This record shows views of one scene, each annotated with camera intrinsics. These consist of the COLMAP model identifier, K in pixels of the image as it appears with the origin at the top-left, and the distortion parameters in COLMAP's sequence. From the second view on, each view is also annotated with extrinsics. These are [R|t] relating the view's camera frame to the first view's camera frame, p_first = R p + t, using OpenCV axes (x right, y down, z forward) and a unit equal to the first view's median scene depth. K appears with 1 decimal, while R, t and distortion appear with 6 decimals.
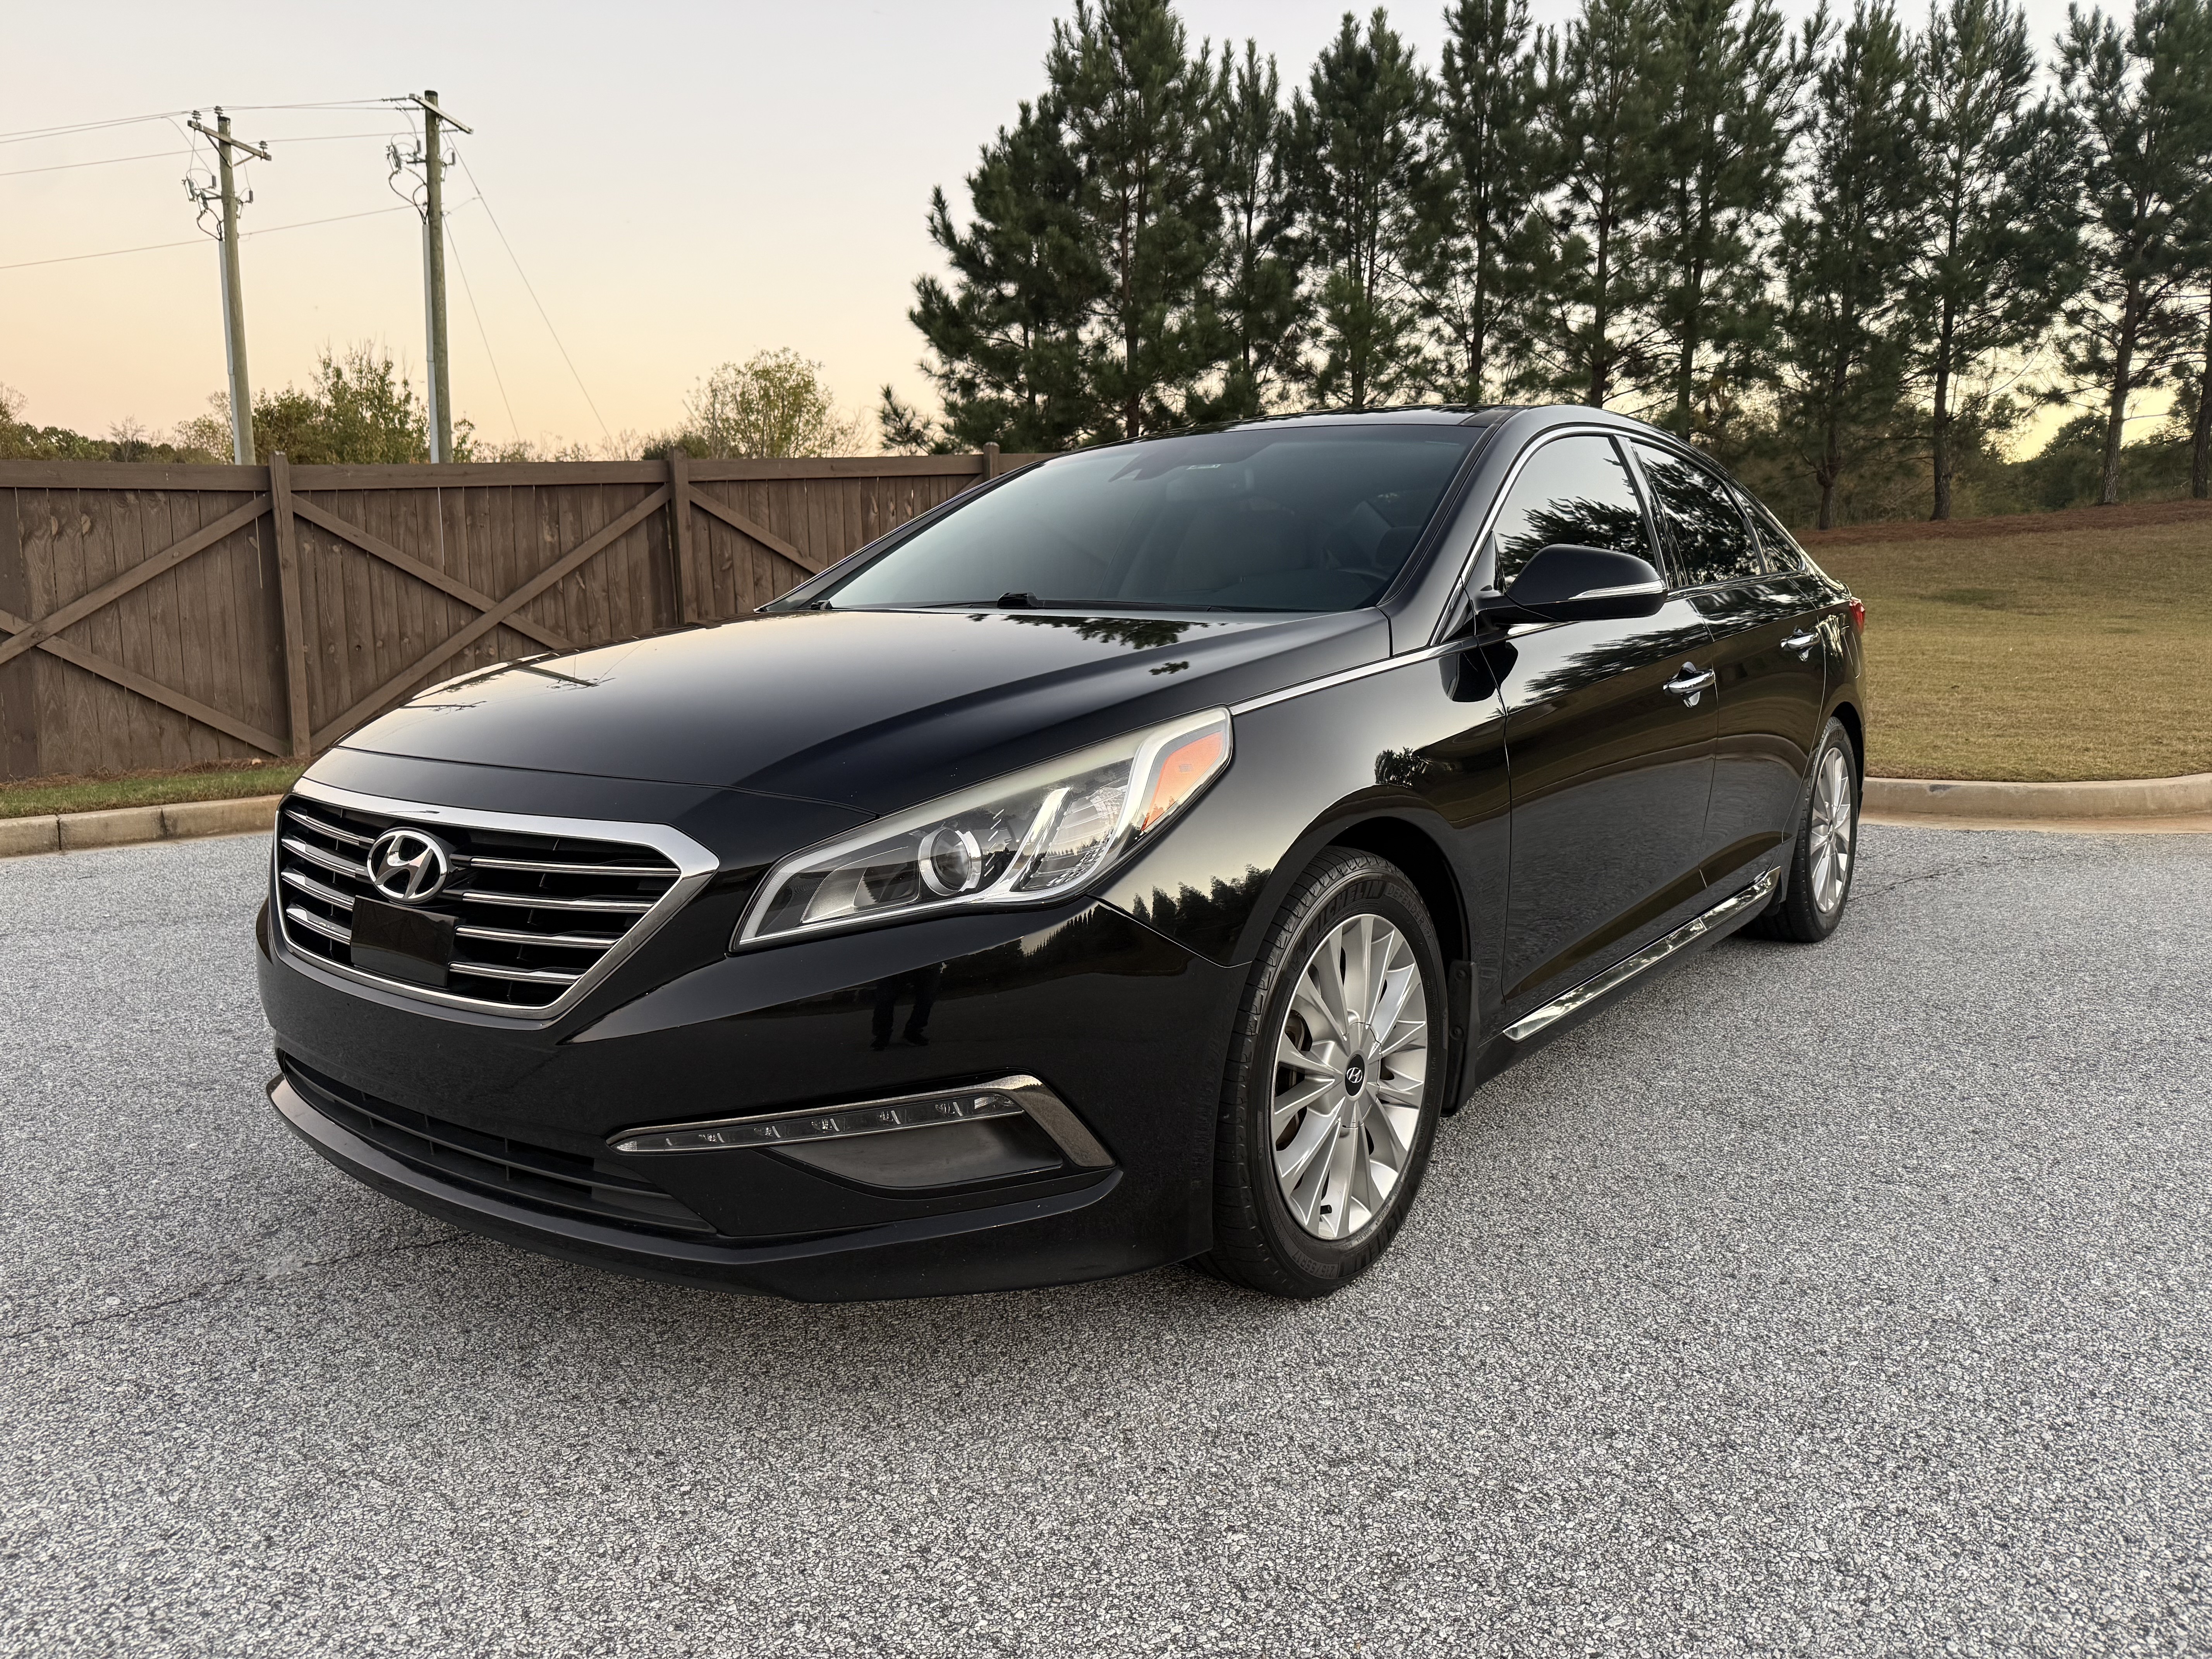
lens RADIAL K [[1654.9, 0, 1117.7], [0, 1654.9, 832.8], [0, 0, 1]] dist [-0.005453, -0.001951]
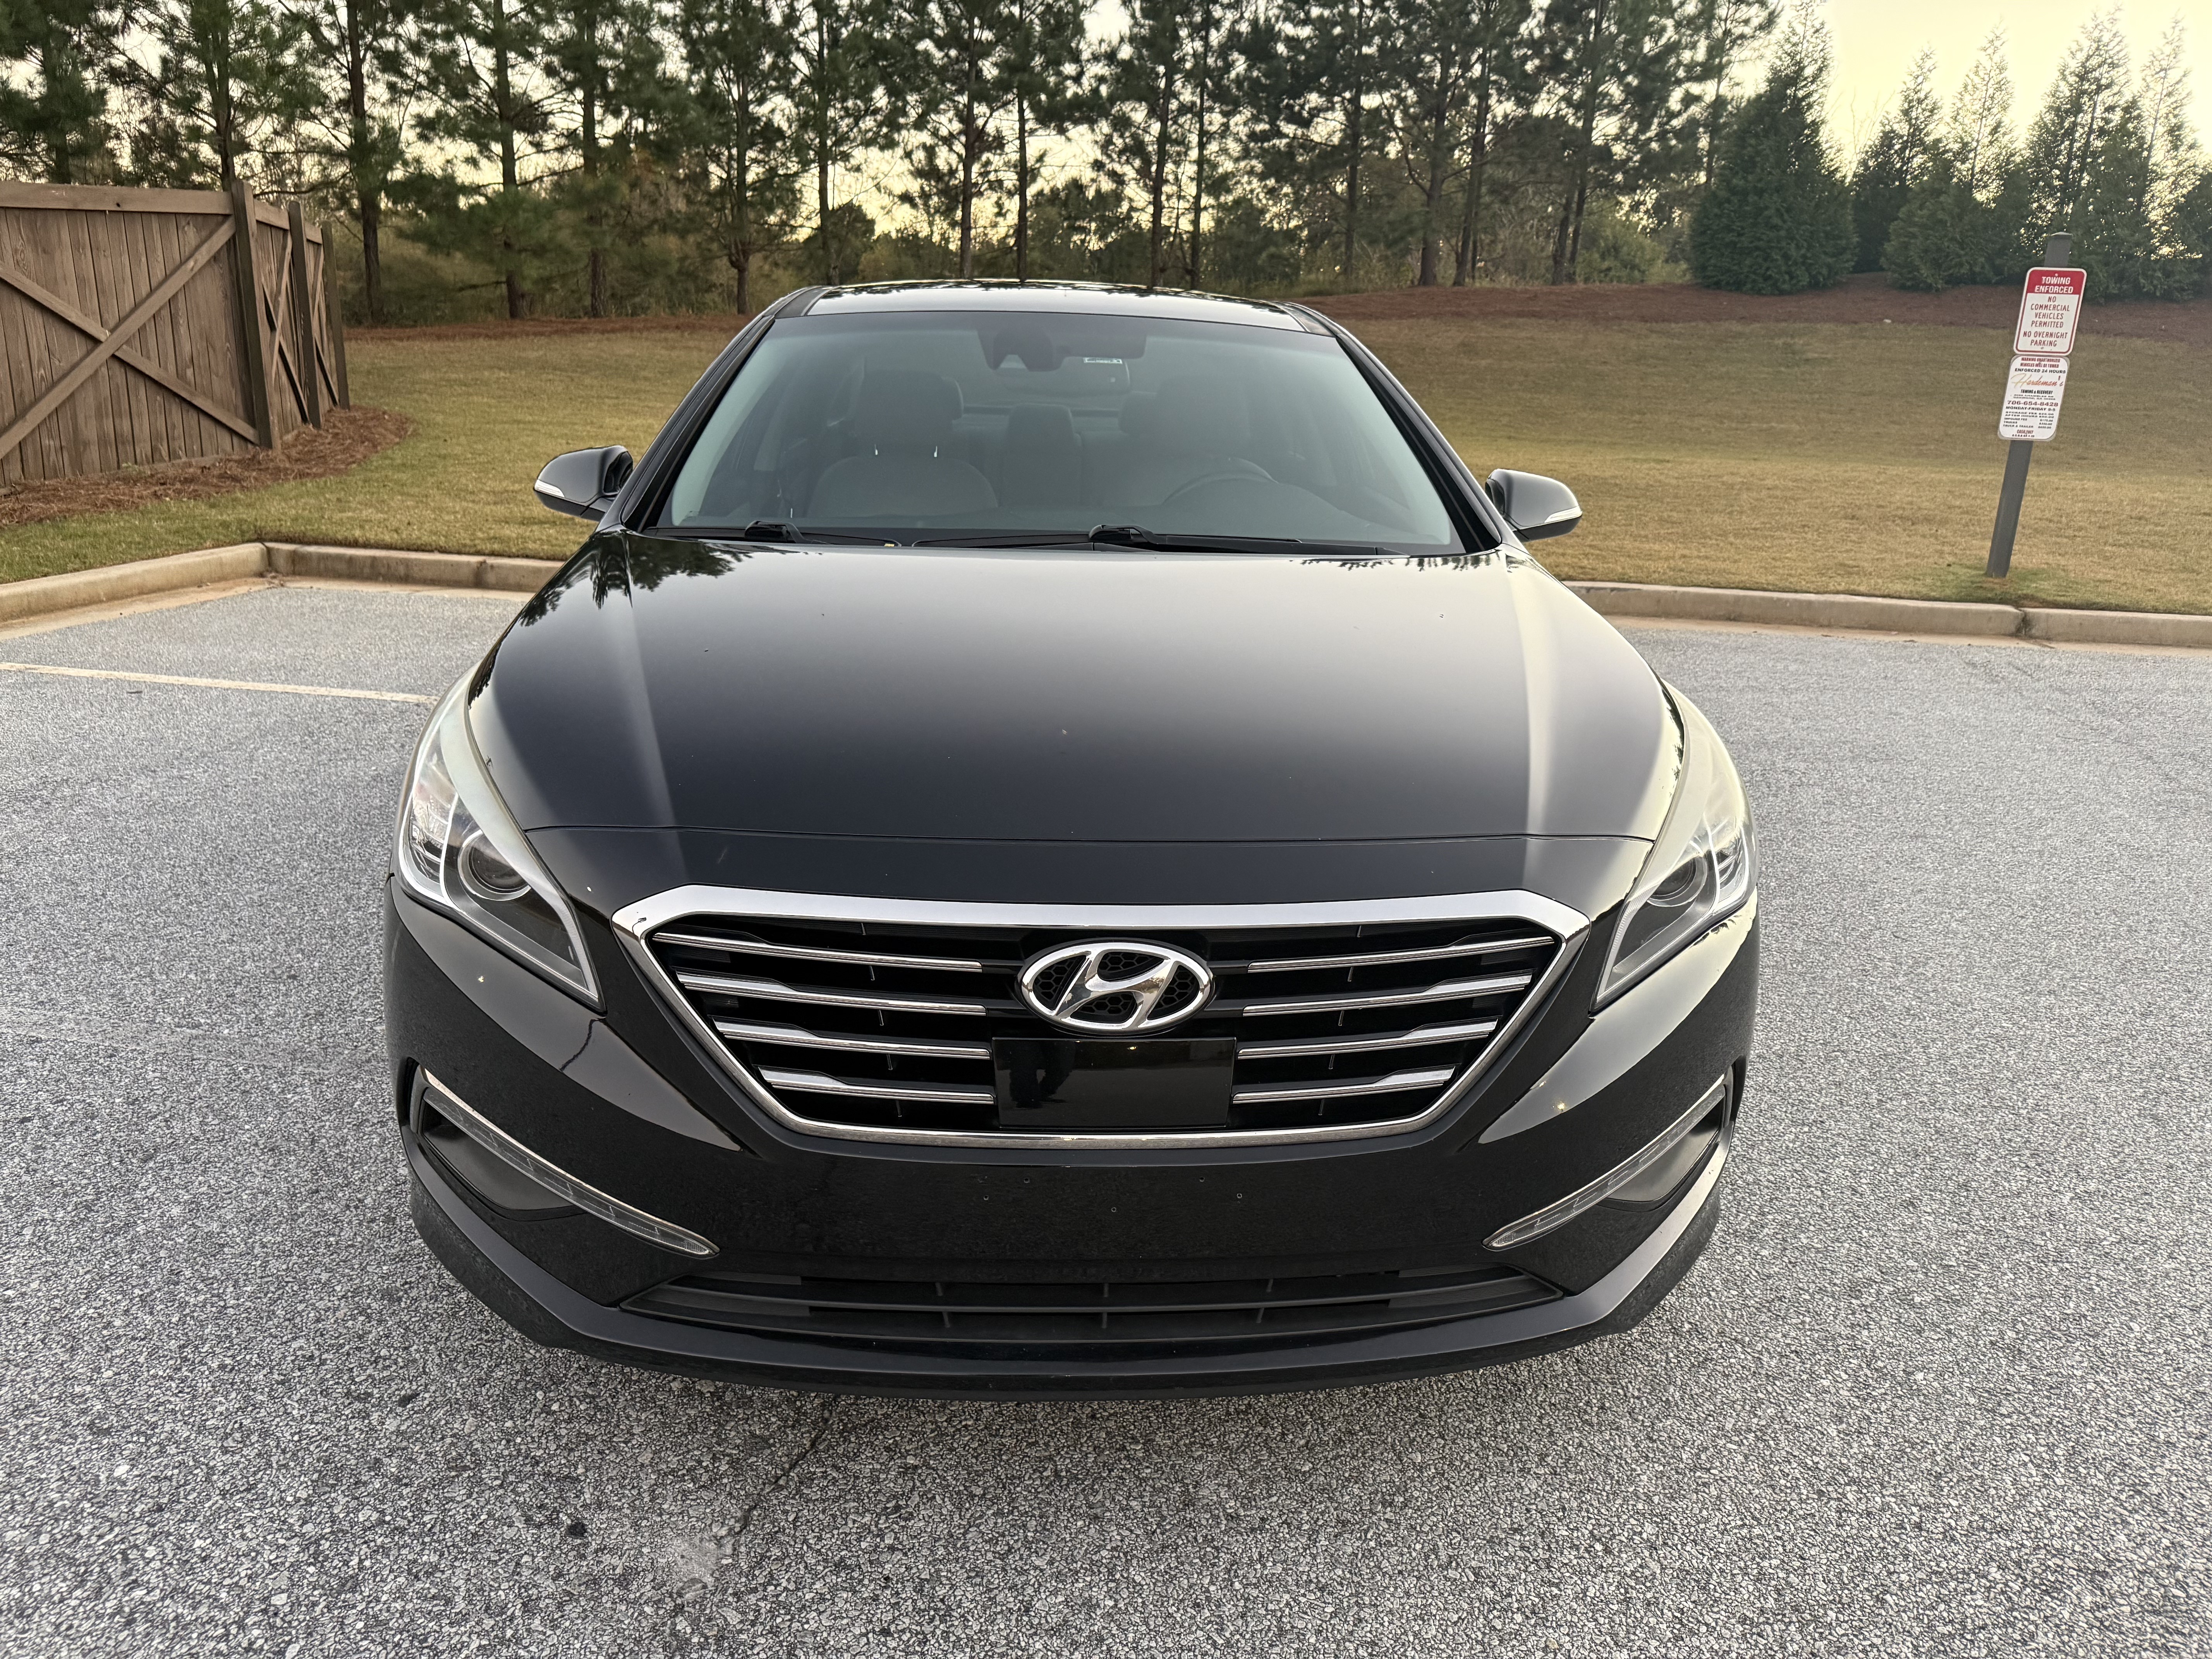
lens RADIAL K [[1654.9, 0, 1117.7], [0, 1654.9, 832.8], [0, 0, 1]] dist [-0.005453, -0.001951]
pose [[0.722520, -0.159373, 0.672730, -0.925163], [0.057187, 0.983509, 0.171578, -0.180646], [-0.688981, -0.085497, 0.719719, 0.447093]]
